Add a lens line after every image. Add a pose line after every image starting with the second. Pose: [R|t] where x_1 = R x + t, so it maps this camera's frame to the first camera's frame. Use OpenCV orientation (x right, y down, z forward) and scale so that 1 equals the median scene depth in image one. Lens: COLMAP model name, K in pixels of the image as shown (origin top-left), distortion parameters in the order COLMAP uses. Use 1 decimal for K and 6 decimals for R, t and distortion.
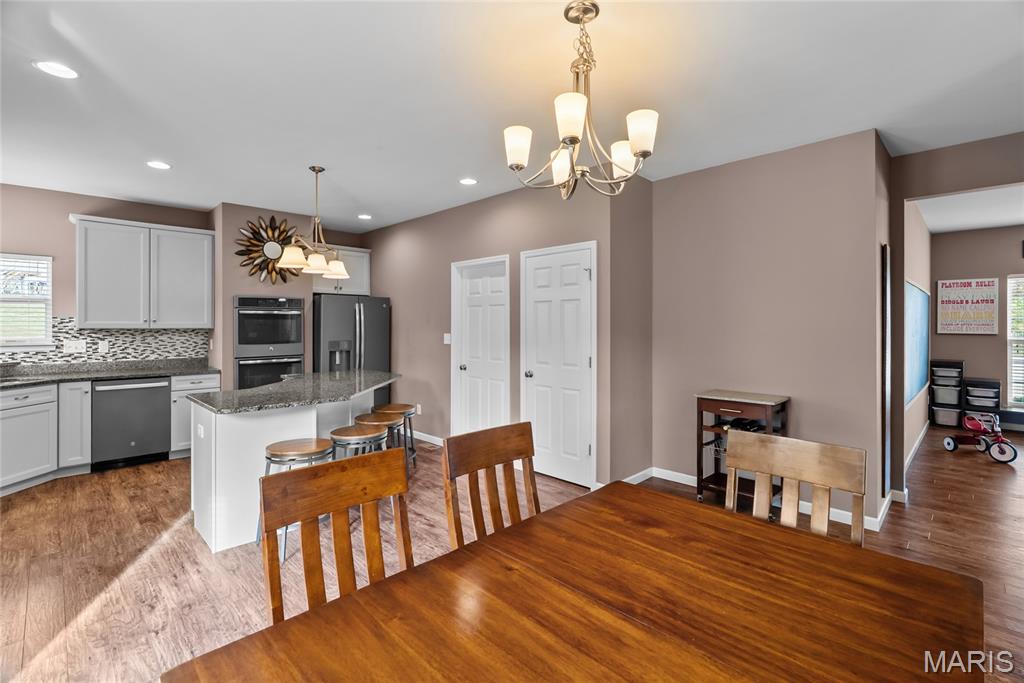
lens RADIAL K [[469.6, 0, 511.8], [0, 469.6, 326.1], [0, 0, 1]] dist [-0.002701, 0.000496]
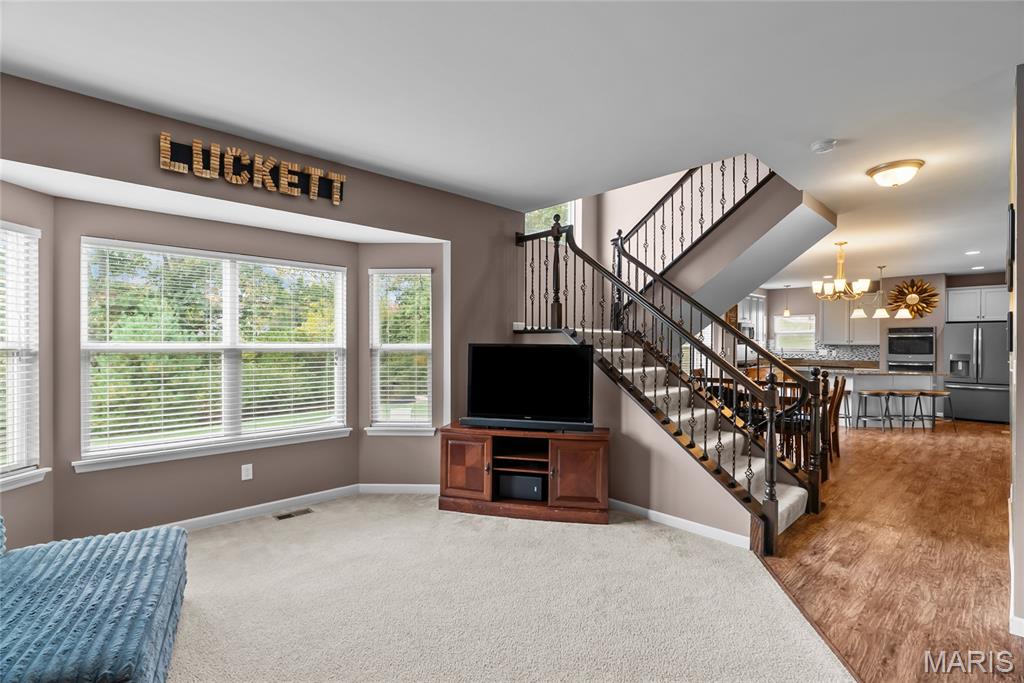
lens RADIAL K [[472.0, 0, 514.9], [0, 472.0, 345.0], [0, 0, 1]] dist [-0.000777, 0.000094]
pose [[-0.014117, 0.005589, -0.999885, 1.365948], [-0.004344, 0.999975, 0.005651, 0.000775], [0.999891, 0.004423, -0.014092, -0.462061]]
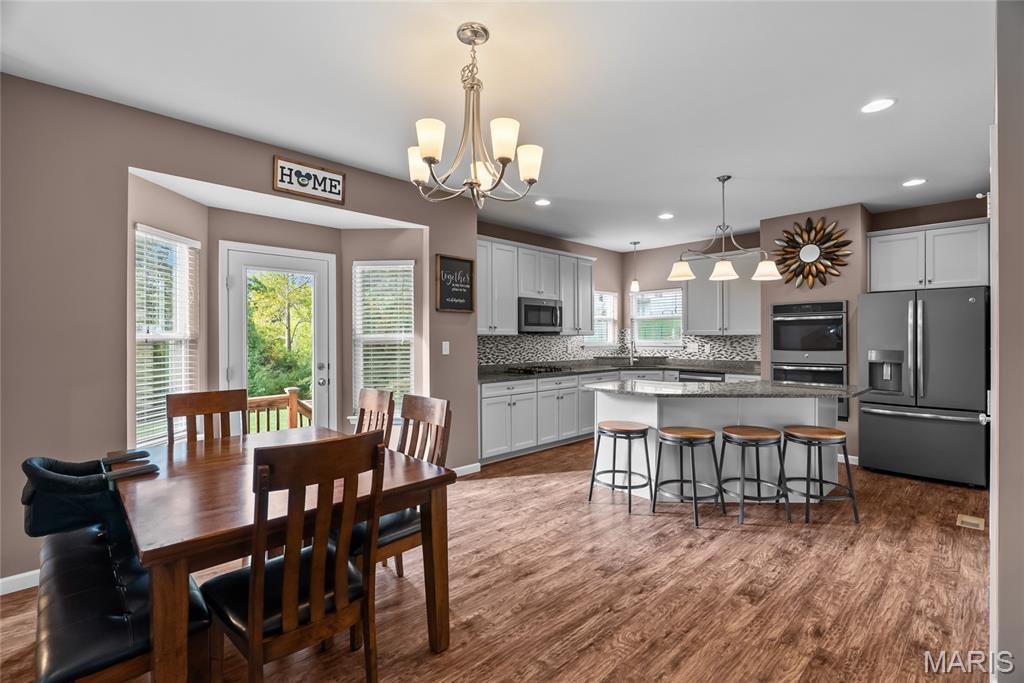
lens RADIAL K [[465.8, 0, 515.1], [0, 465.8, 338.4], [0, 0, 1]] dist [-0.001729, 0.000769]
pose [[-0.006873, 0.001458, -0.999975, 0.504148], [0.001541, 0.999998, 0.001447, 0.011646], [0.999975, -0.001531, -0.006876, 0.453001]]
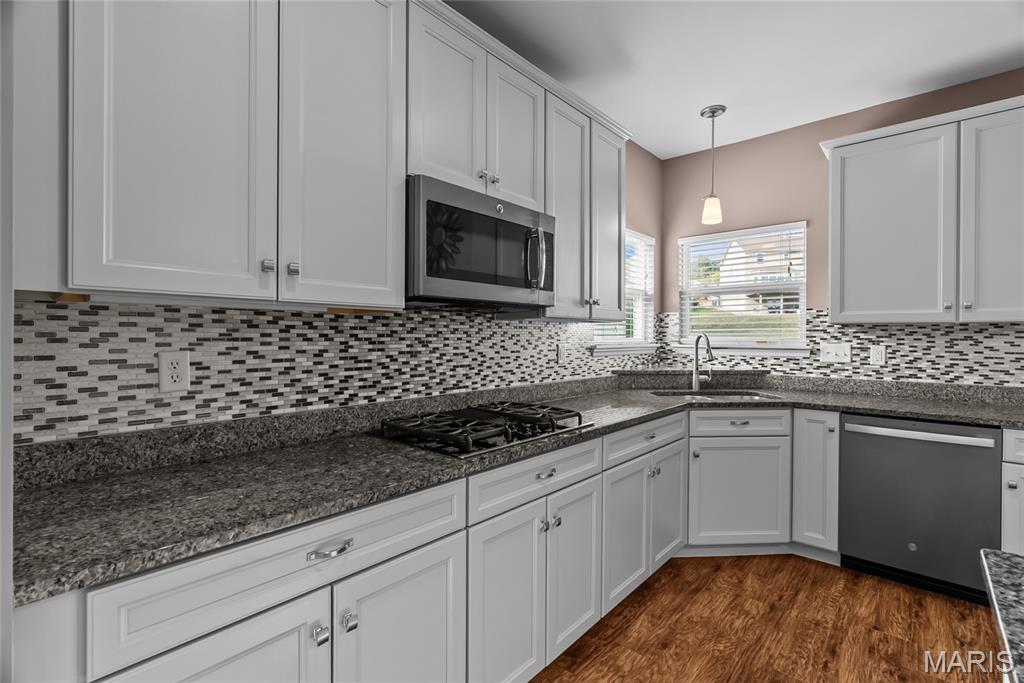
lens RADIAL K [[462.1, 0, 512.7], [0, 462.1, 337.1], [0, 0, 1]] dist [-0.014254, 0.006170]
pose [[0.064366, 0.002026, -0.997924, -0.322408], [-0.006888, 0.999975, 0.001586, 0.023597], [0.997903, 0.006772, 0.064379, 0.506489]]
